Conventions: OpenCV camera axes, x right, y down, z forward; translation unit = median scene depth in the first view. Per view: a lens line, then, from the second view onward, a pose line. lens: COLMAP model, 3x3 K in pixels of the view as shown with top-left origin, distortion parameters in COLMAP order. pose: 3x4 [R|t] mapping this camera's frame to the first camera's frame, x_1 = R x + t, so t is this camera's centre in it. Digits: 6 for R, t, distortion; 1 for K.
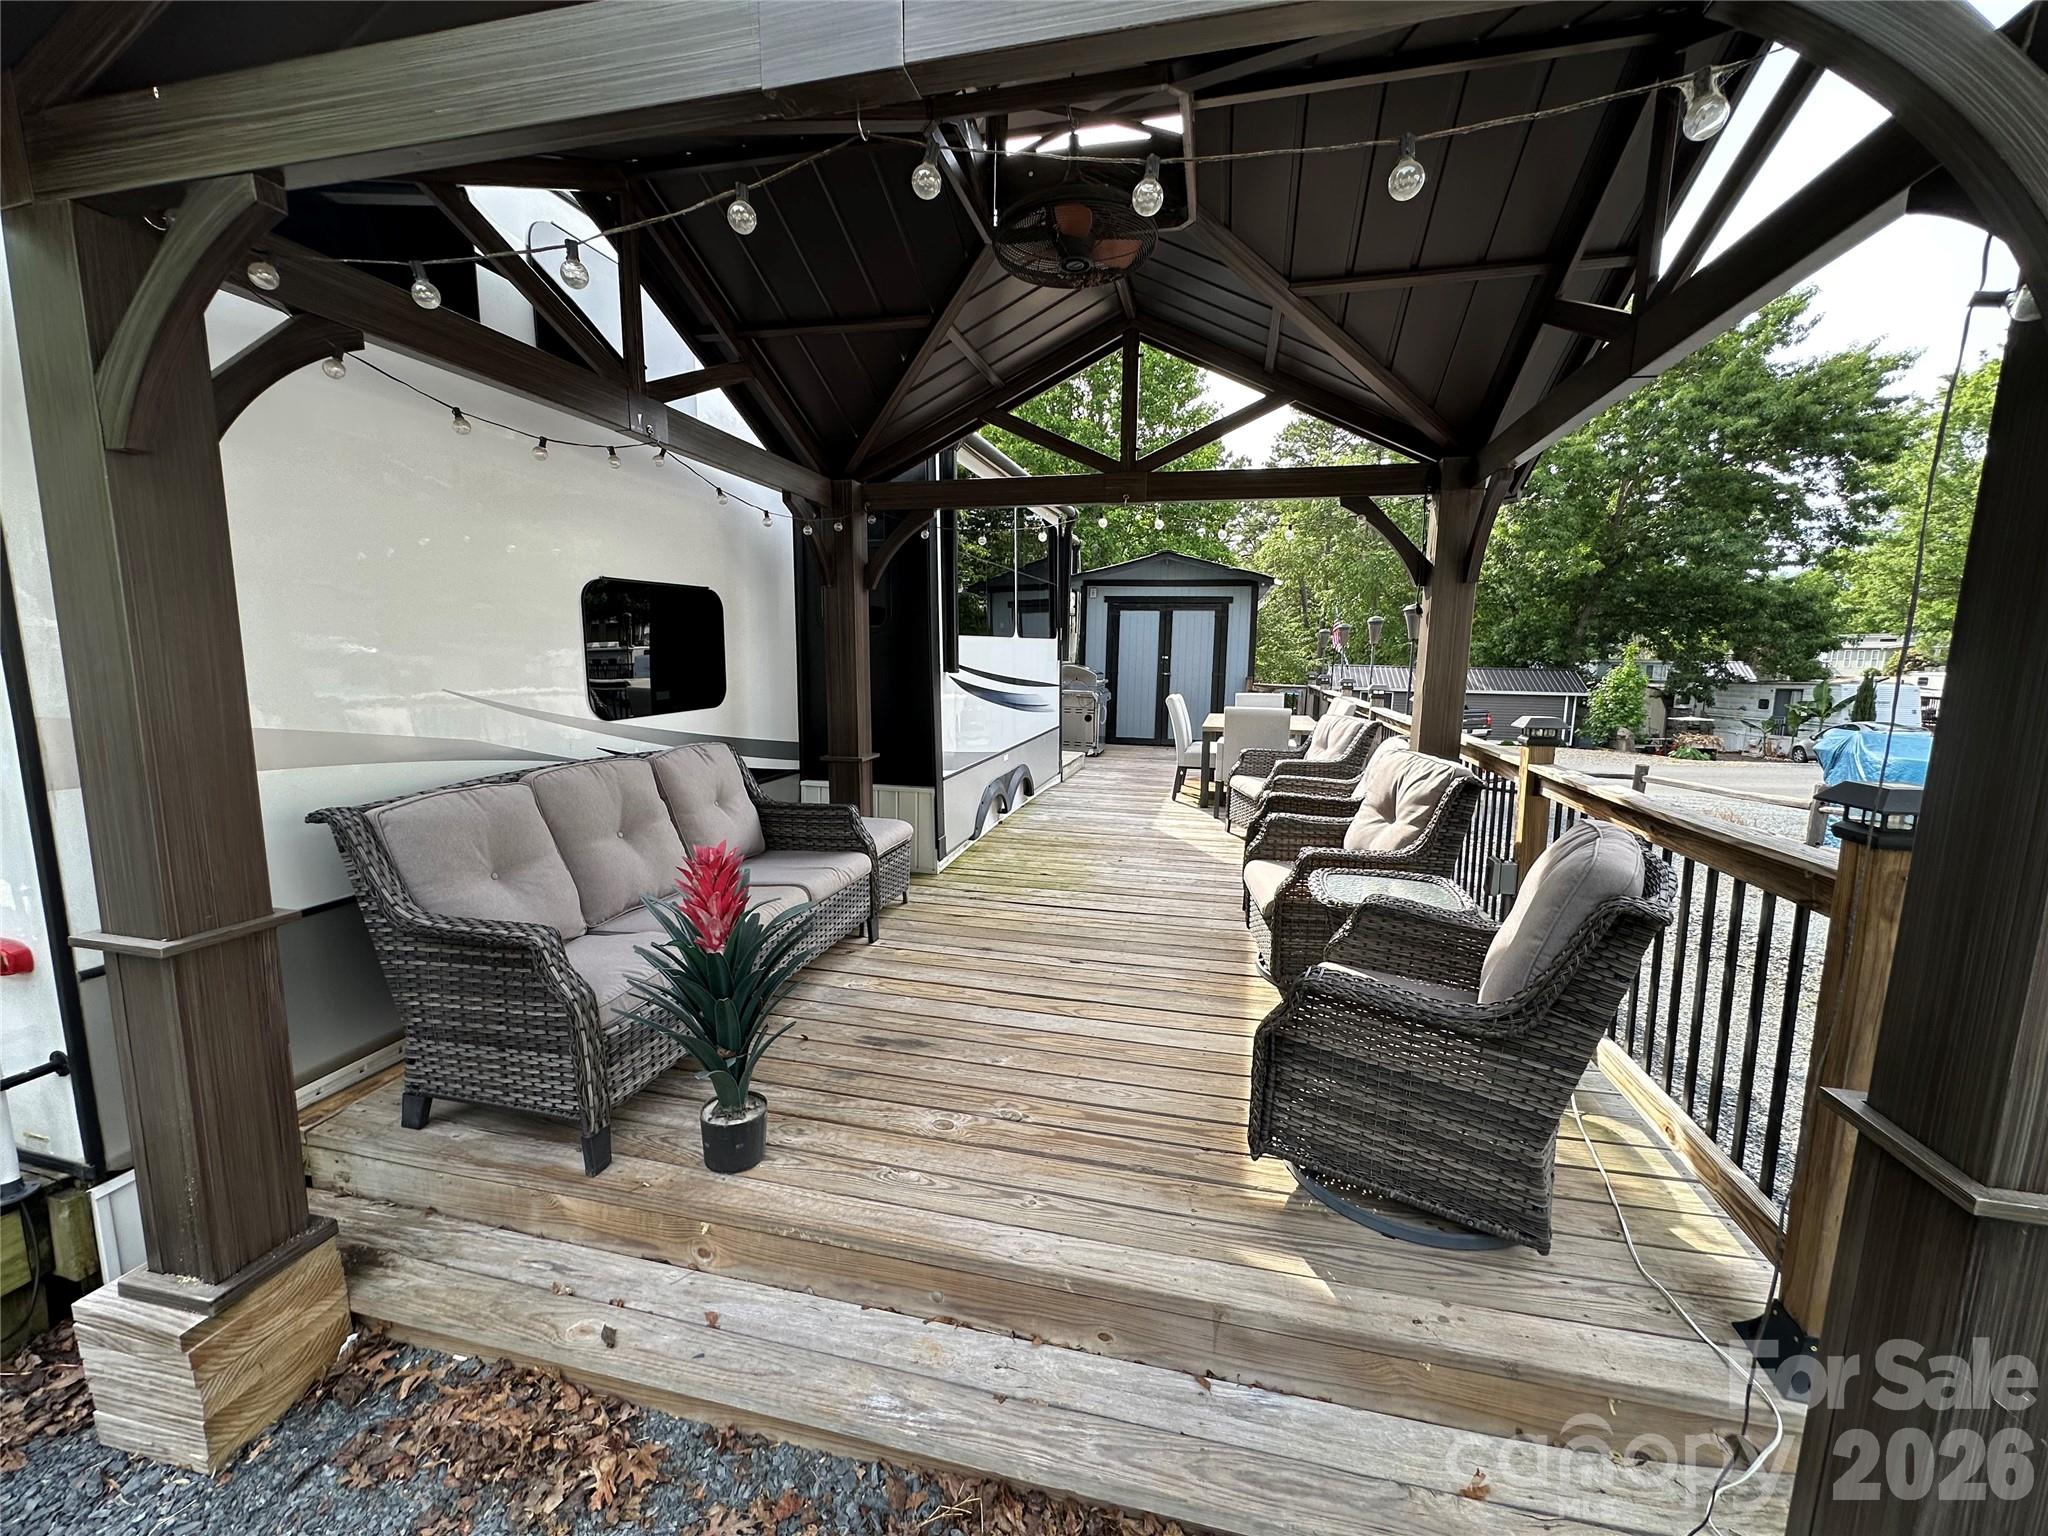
lens RADIAL K [[792.2, 0, 1015.1], [0, 792.2, 762.1], [0, 0, 1]] dist [-0.003105, 0.000052]
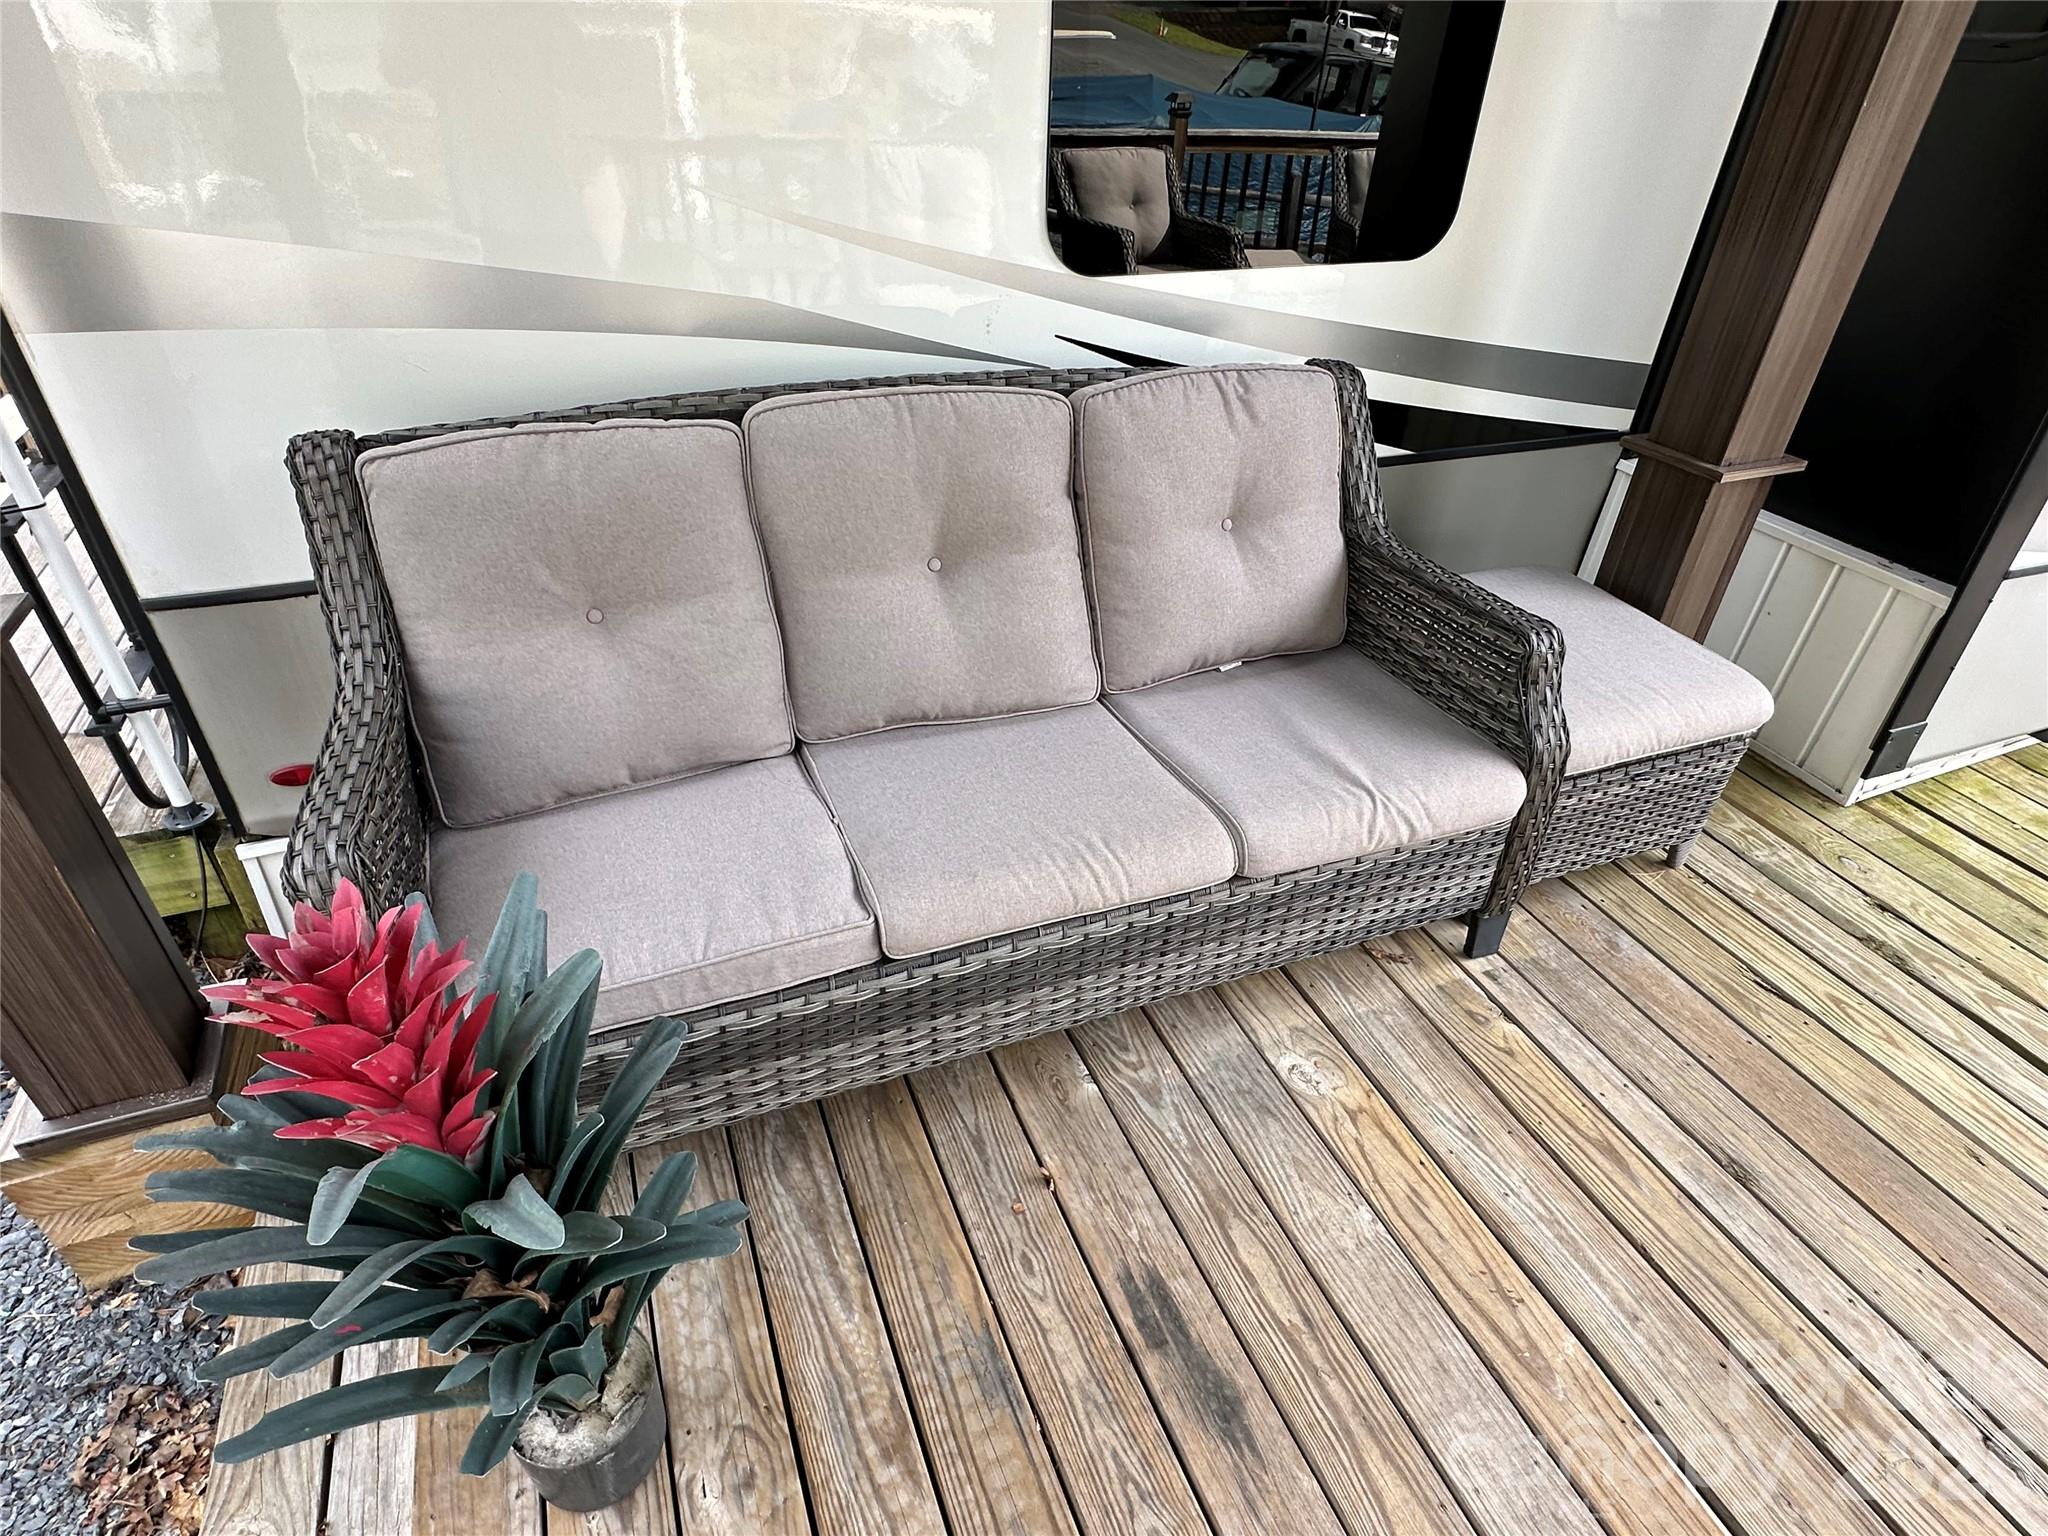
lens RADIAL K [[1092.7, 0, 1023.2], [0, 1092.7, 774.2], [0, 0, 1]] dist [0.000201, -0.000038]
pose [[0.588094, 0.468989, -0.658935, 0.013077], [-0.142227, 0.861986, 0.486572, -0.100953], [0.796189, -0.192431, 0.573631, 0.527719]]
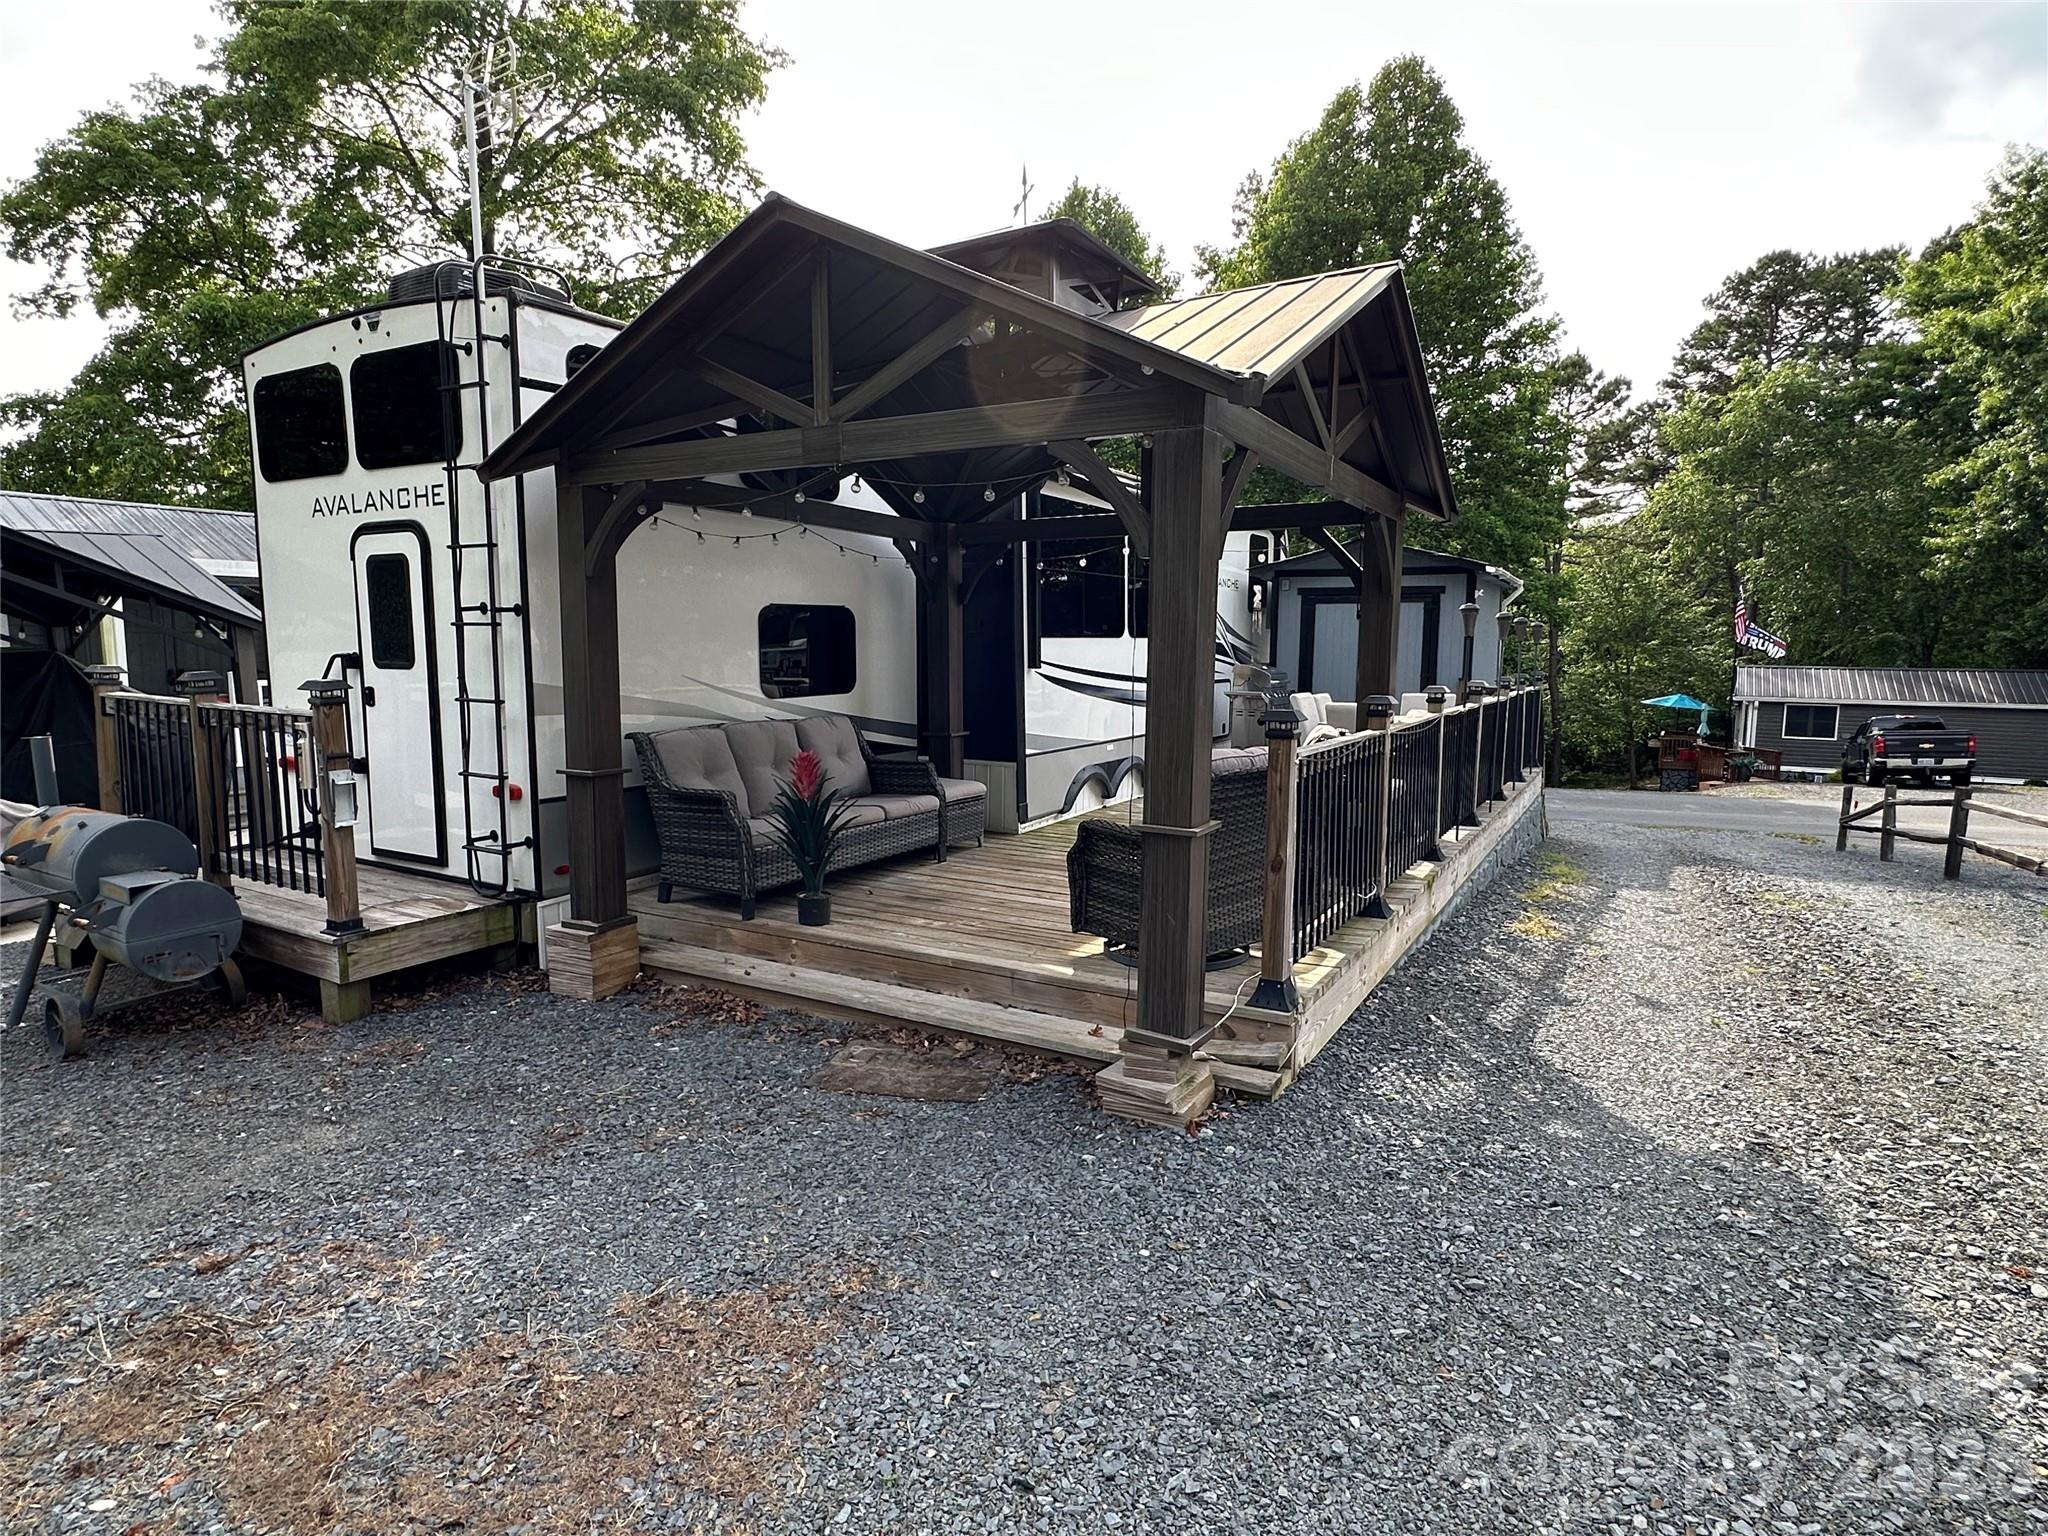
lens RADIAL K [[1054.3, 0, 1022.0], [0, 1054.3, 767.9], [0, 0, 1]] dist [-0.004645, 0.000171]
pose [[0.962714, 0.023460, -0.269500, 0.472564], [-0.030956, 0.999242, -0.023598, 0.108117], [0.268743, 0.031061, 0.962711, -0.772232]]
